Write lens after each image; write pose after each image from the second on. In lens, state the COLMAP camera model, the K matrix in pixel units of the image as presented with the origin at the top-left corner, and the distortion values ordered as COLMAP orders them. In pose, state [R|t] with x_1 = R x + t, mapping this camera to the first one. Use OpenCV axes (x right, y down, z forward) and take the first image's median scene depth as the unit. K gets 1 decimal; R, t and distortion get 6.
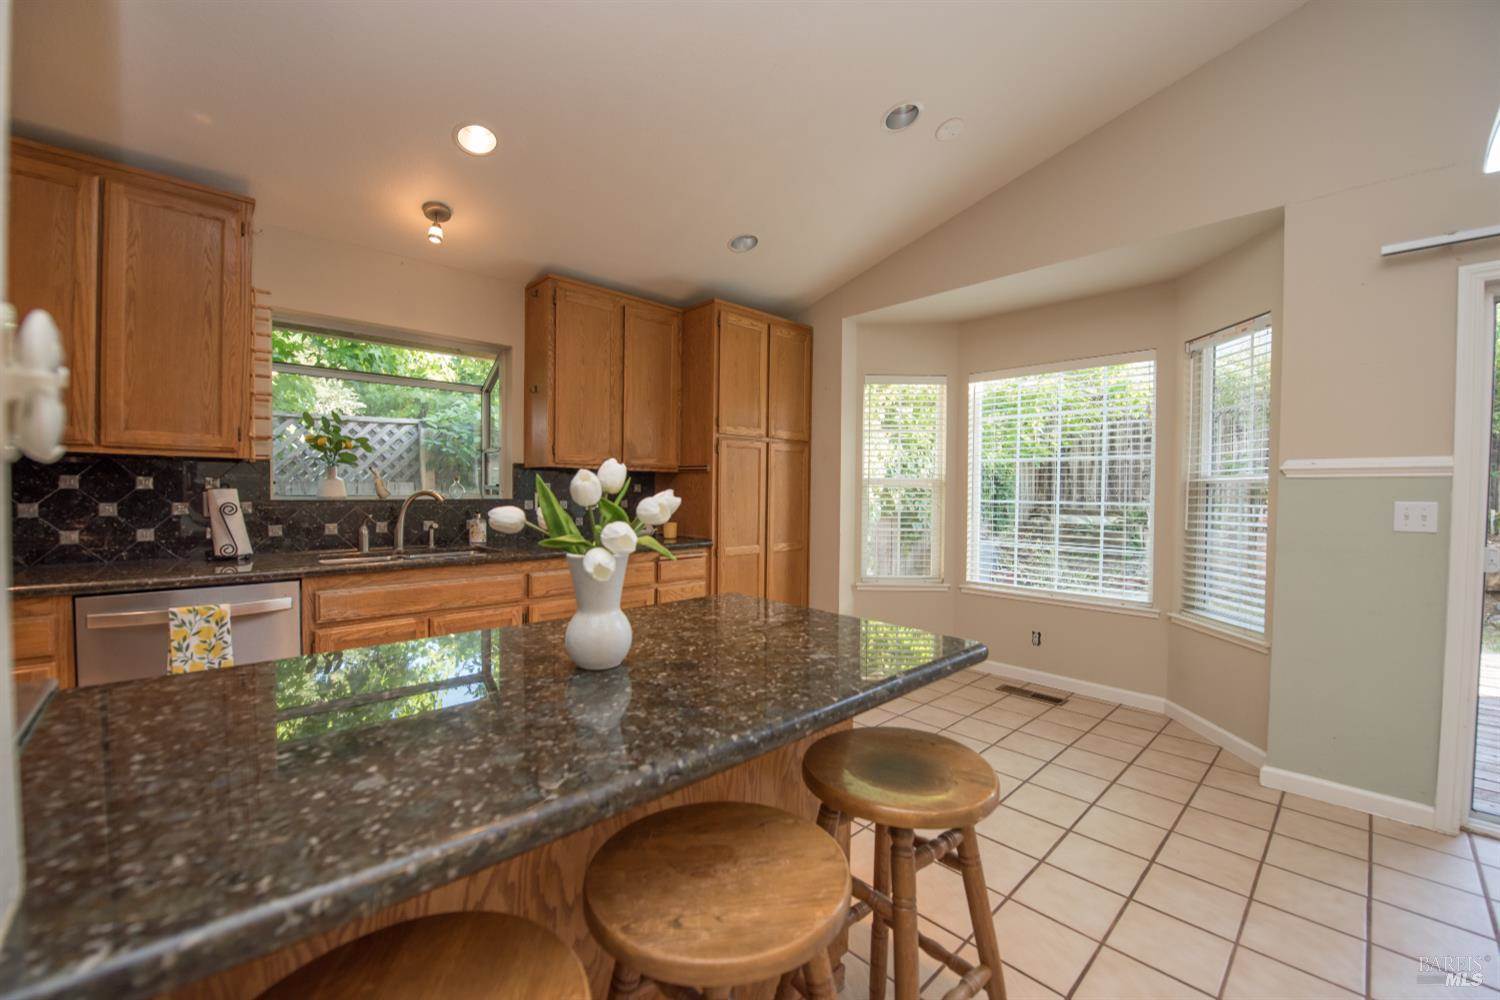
lens RADIAL K [[595.3, 0, 752.4], [0, 595.3, 504.0], [0, 0, 1]] dist [0.010377, -0.000636]
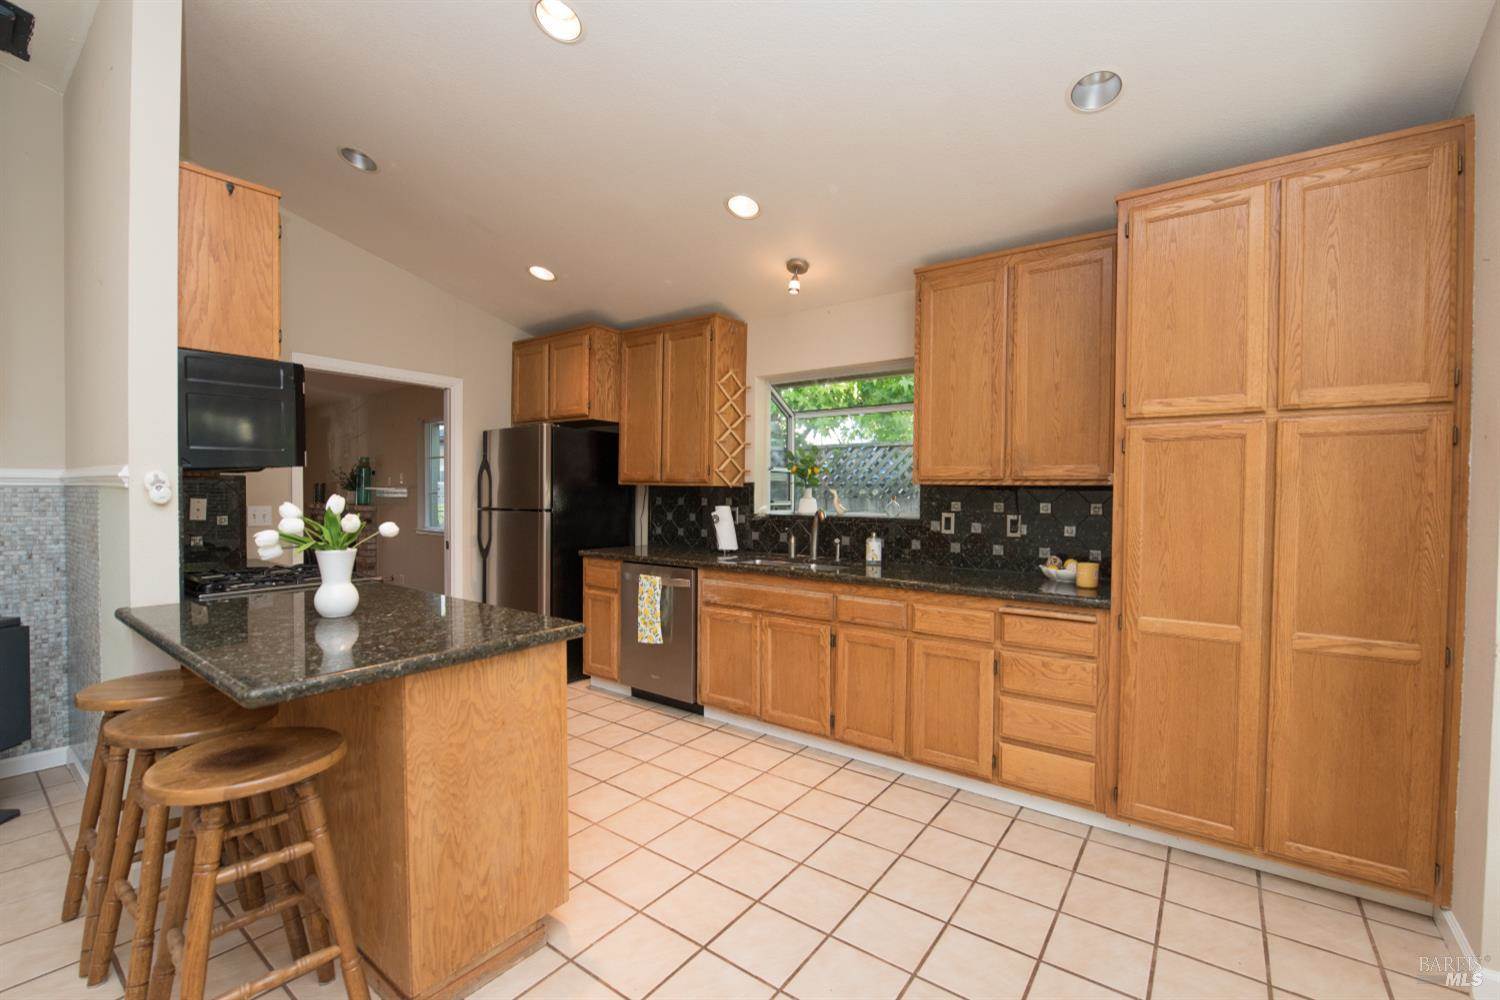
lens RADIAL K [[644.3, 0, 751.3], [0, 644.3, 506.3], [0, 0, 1]] dist [0.000564, 0.000043]
pose [[0.180808, 0.015798, -0.983391, 0.681832], [-0.026359, 0.999590, 0.011212, -0.040488], [0.983165, 0.023894, 0.181151, 0.703785]]
